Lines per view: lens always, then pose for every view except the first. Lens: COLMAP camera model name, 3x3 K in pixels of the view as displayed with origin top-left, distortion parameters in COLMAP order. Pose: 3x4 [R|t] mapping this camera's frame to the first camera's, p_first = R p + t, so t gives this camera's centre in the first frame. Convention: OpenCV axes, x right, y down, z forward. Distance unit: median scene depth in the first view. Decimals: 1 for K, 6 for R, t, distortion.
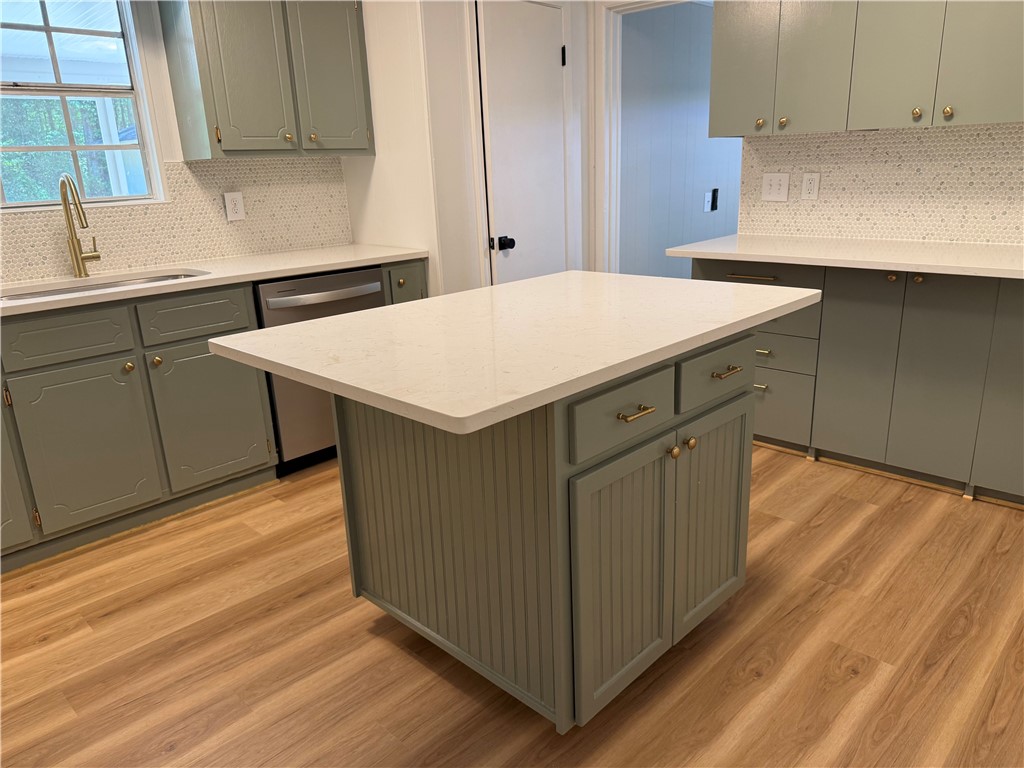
lens RADIAL K [[725.8, 0, 512.0], [0, 725.8, 387.4], [0, 0, 1]] dist [0.001554, -0.009319]
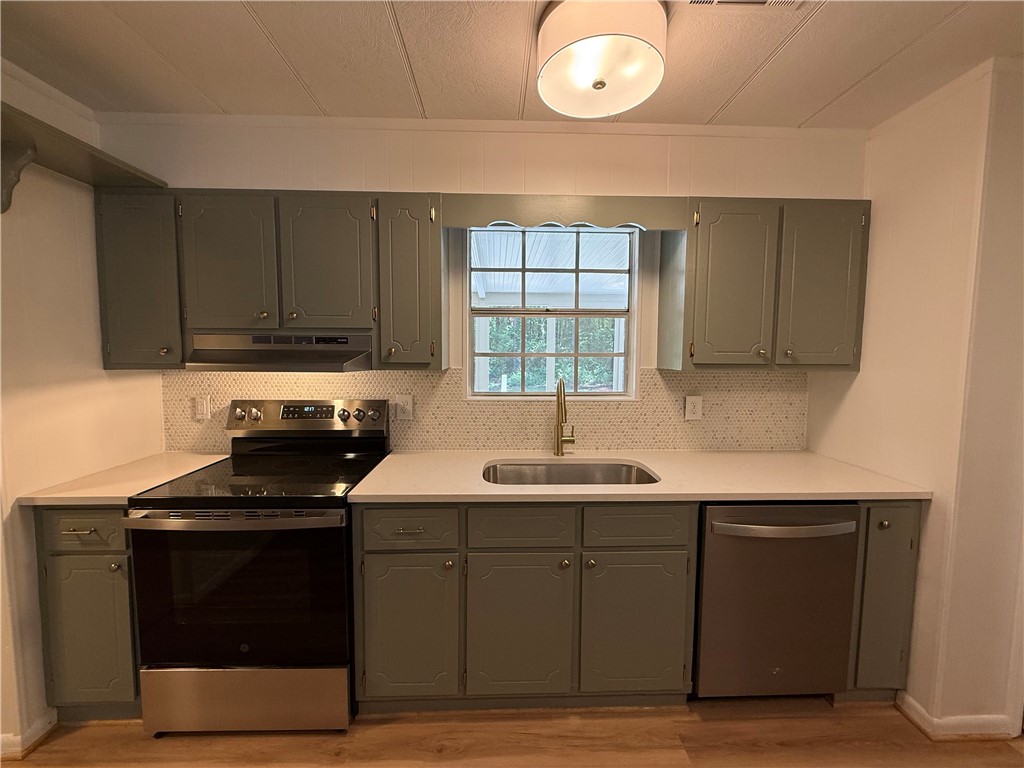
lens RADIAL K [[405.6, 0, 509.9], [0, 405.6, 384.4], [0, 0, 1]] dist [-0.000300, 0.000062]
pose [[0.720942, 0.098371, -0.685978, -0.202640], [-0.233852, 0.966345, -0.107194, -0.190529], [0.652347, 0.237698, 0.719683, 0.449237]]
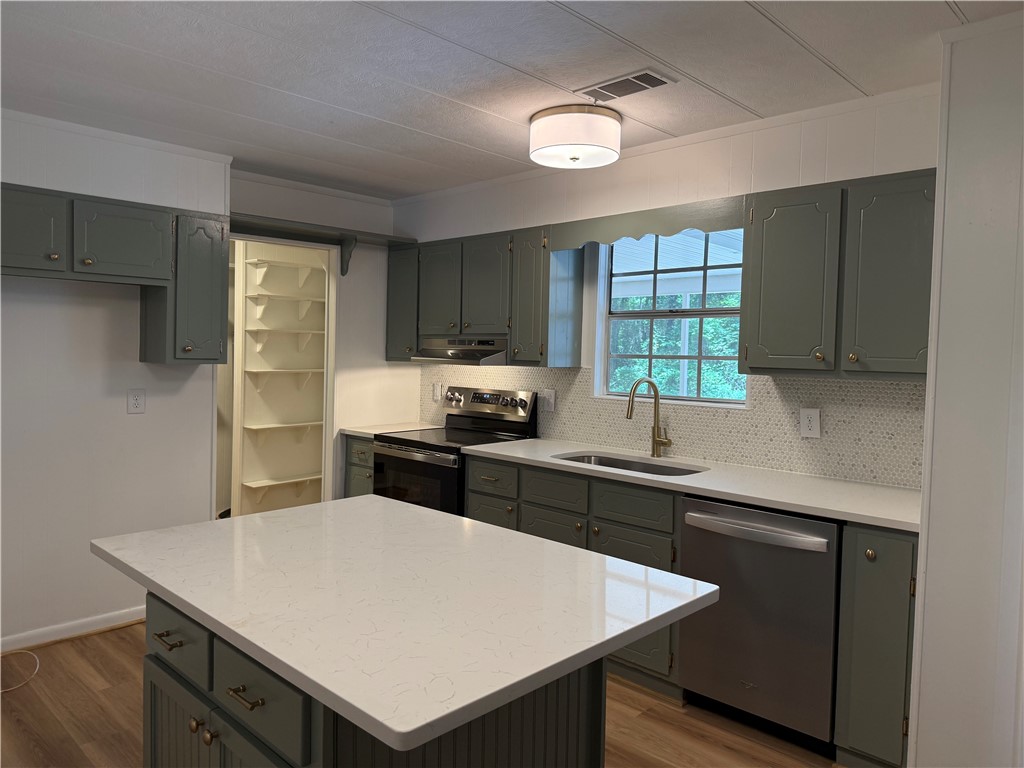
lens RADIAL K [[706.1, 0, 510.9], [0, 706.1, 378.8], [0, 0, 1]] dist [0.006708, -0.000674]
pose [[0.003449, 0.081224, -0.996690, 0.653535], [-0.309143, 0.947959, 0.076183, -0.320106], [0.951009, 0.307857, 0.028379, 0.746926]]
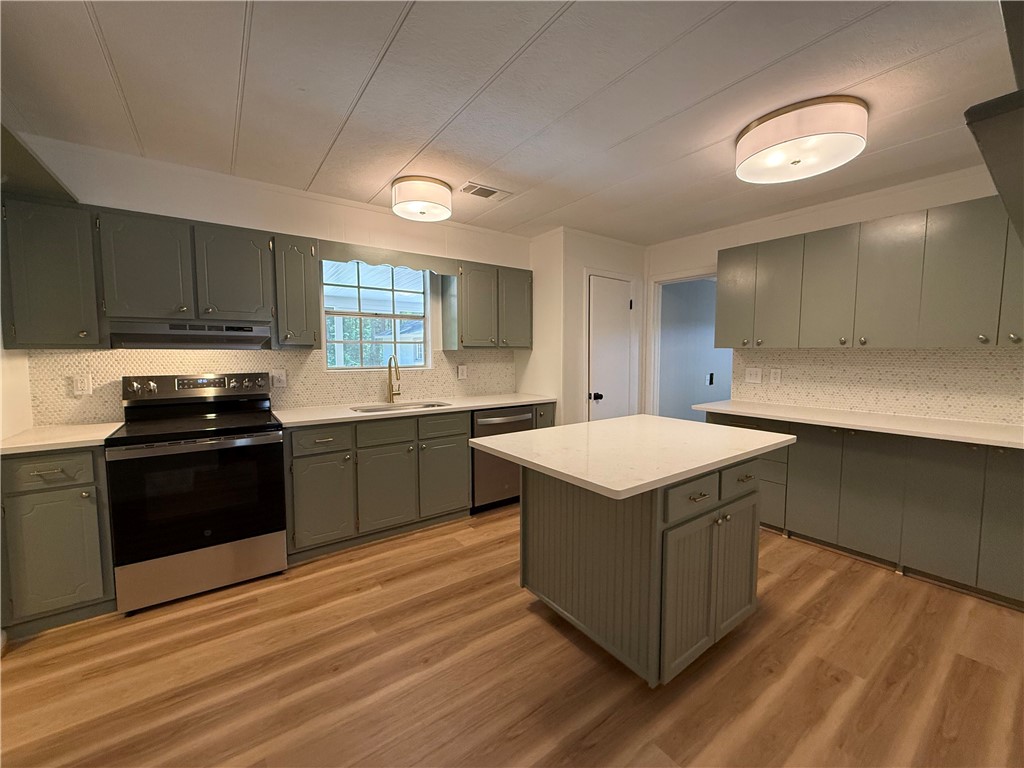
lens RADIAL K [[405.6, 0, 509.9], [0, 405.6, 384.4], [0, 0, 1]] dist [-0.000300, 0.000062]
pose [[0.984649, 0.050222, -0.167167, -0.079292], [-0.084729, 0.974834, -0.206203, 0.004991], [0.152604, 0.217202, 0.964124, -0.070213]]
